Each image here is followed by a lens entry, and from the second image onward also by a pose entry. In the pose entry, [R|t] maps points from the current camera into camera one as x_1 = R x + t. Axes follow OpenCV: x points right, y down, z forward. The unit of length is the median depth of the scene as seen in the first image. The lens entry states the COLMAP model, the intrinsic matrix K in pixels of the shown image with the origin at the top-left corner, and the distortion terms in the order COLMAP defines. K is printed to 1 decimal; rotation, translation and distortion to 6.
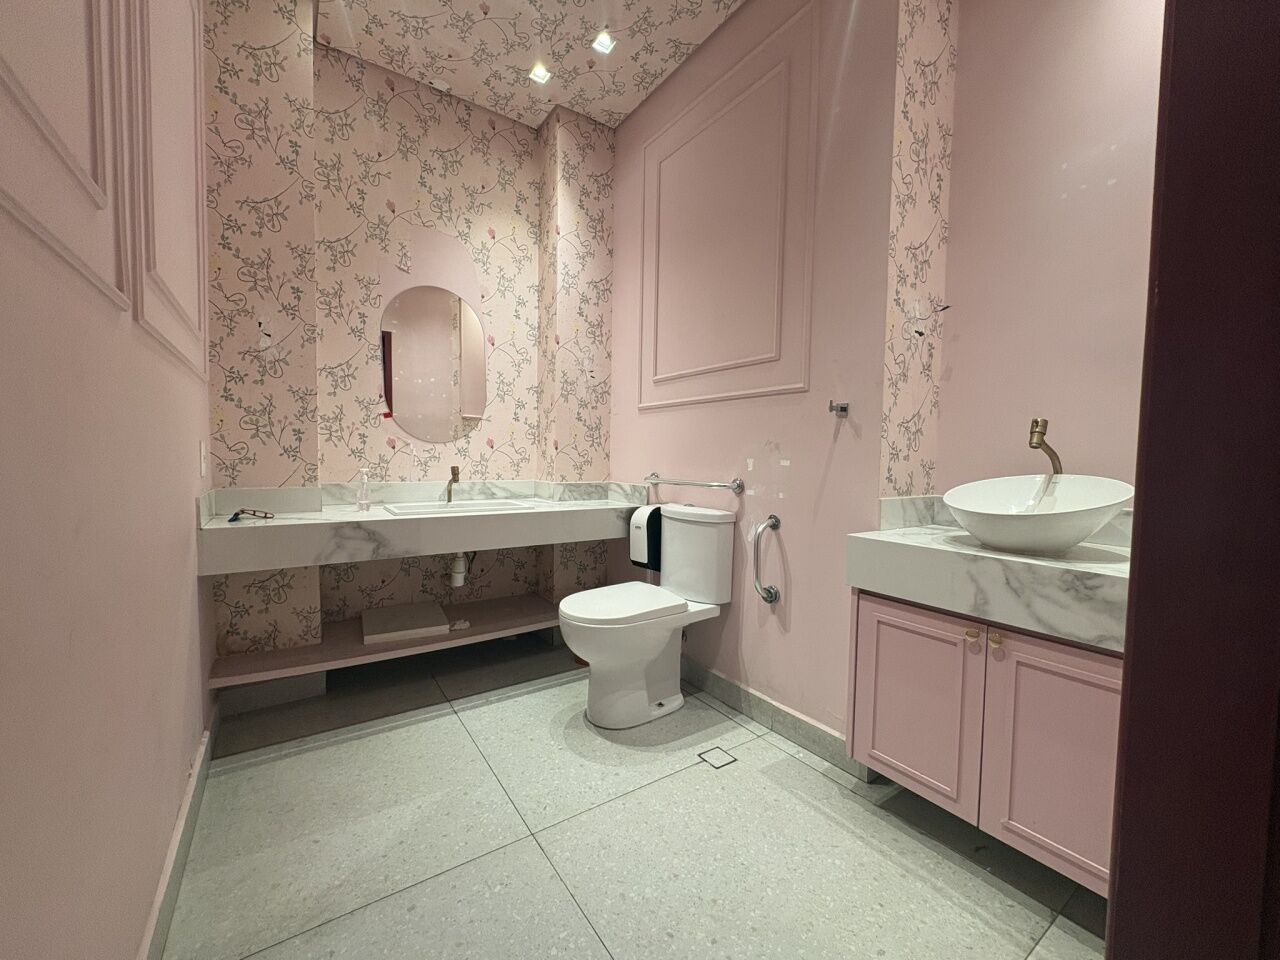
lens RADIAL K [[511.0, 0, 640.9], [0, 511.0, 480.9], [0, 0, 1]] dist [-0.000123, 0.000237]
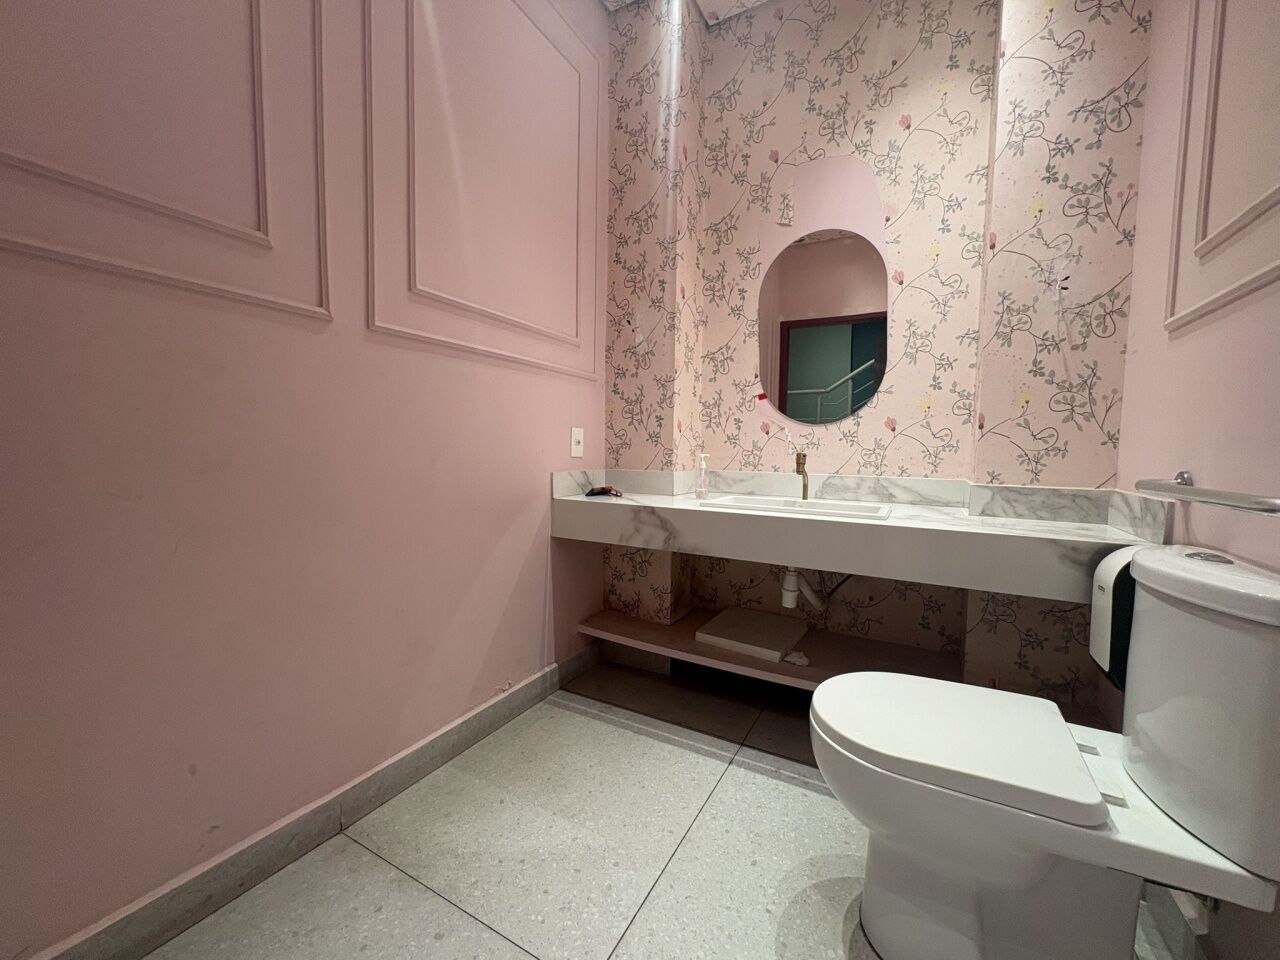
lens RADIAL K [[511.0, 0, 638.7], [0, 511.0, 479.9], [0, 0, 1]] dist [-0.000123, 0.000237]
pose [[0.441116, 0.047532, -0.896191, 0.216721], [-0.052946, 0.998235, 0.026884, 0.003945], [0.895887, 0.035591, 0.442854, 0.422853]]
